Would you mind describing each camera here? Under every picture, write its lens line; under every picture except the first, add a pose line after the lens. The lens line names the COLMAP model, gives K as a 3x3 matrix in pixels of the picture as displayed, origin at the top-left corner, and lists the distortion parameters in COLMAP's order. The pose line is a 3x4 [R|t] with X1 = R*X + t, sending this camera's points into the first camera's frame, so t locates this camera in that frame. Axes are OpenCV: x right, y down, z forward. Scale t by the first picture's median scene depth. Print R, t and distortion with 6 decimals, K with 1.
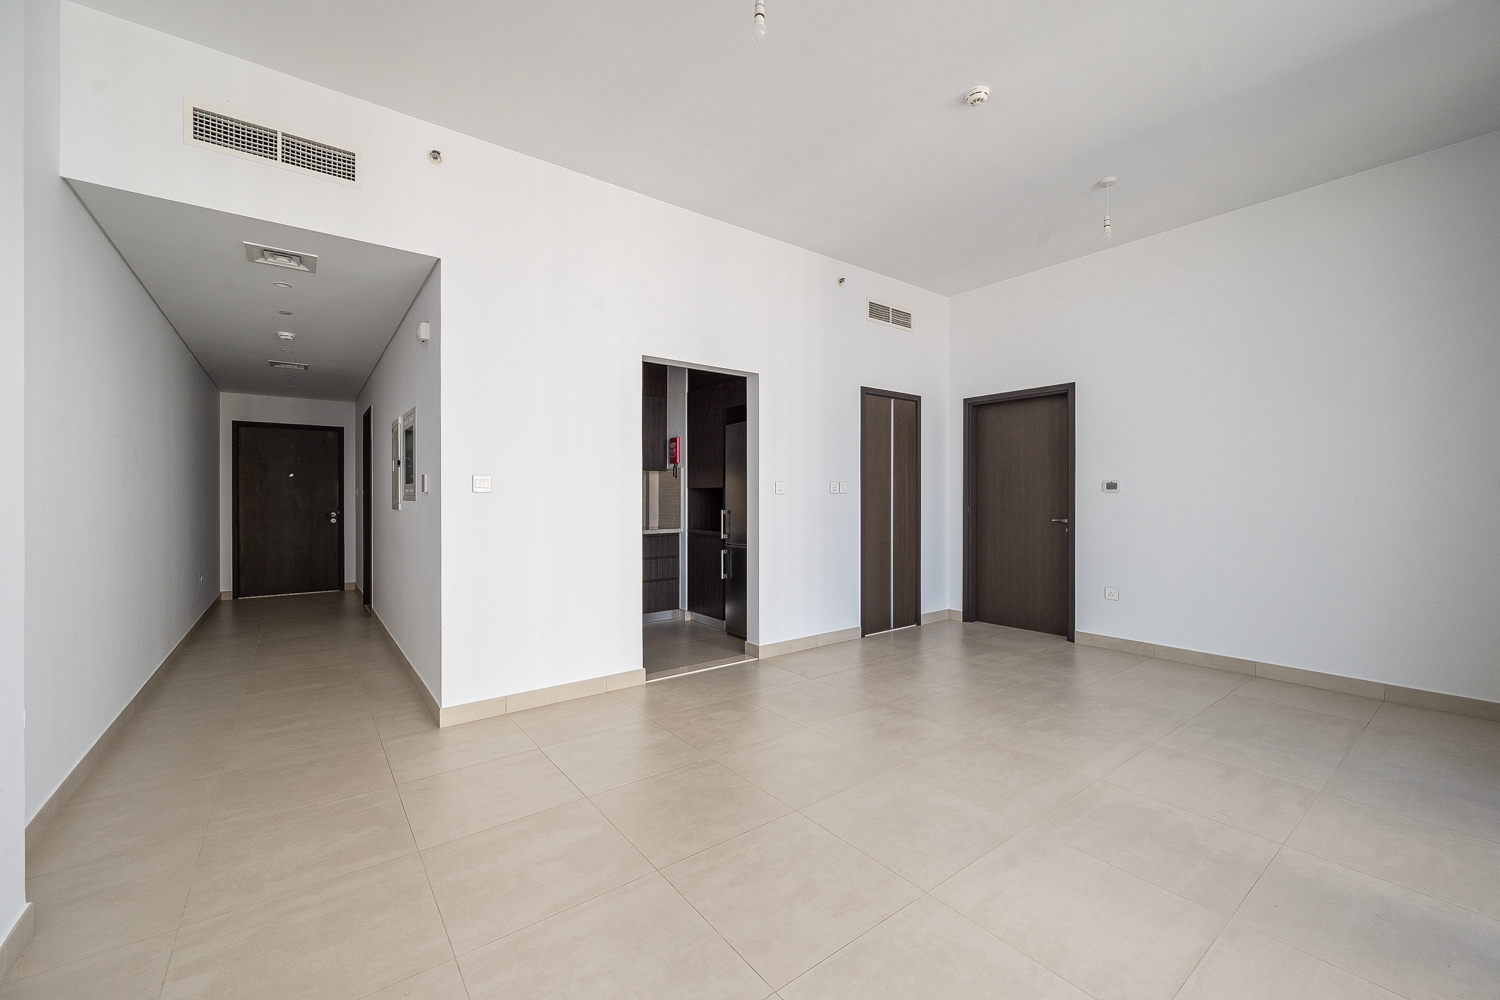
lens RADIAL K [[609.2, 0, 761.5], [0, 609.2, 497.3], [0, 0, 1]] dist [0.001595, -0.000688]
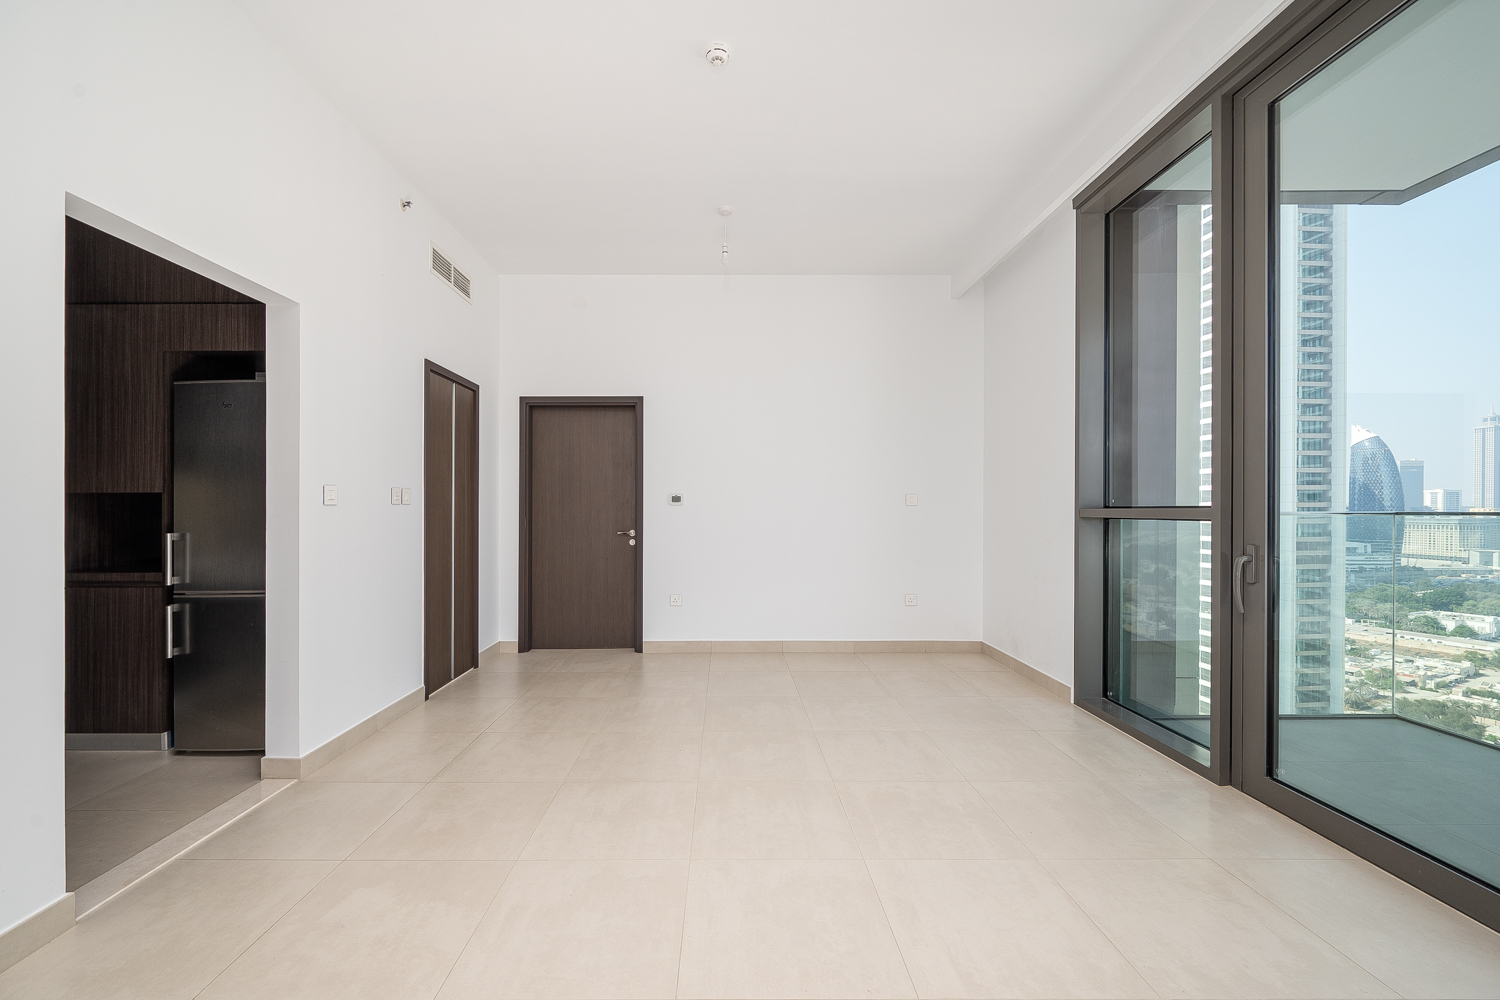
lens RADIAL K [[609.2, 0, 740.3], [0, 609.2, 504.6], [0, 0, 1]] dist [0.001595, -0.000688]
pose [[0.608107, 0.004979, 0.793840, -0.188240], [0.002181, 0.999966, -0.007943, 0.000595], [-0.793852, 0.006561, 0.608075, 0.250979]]
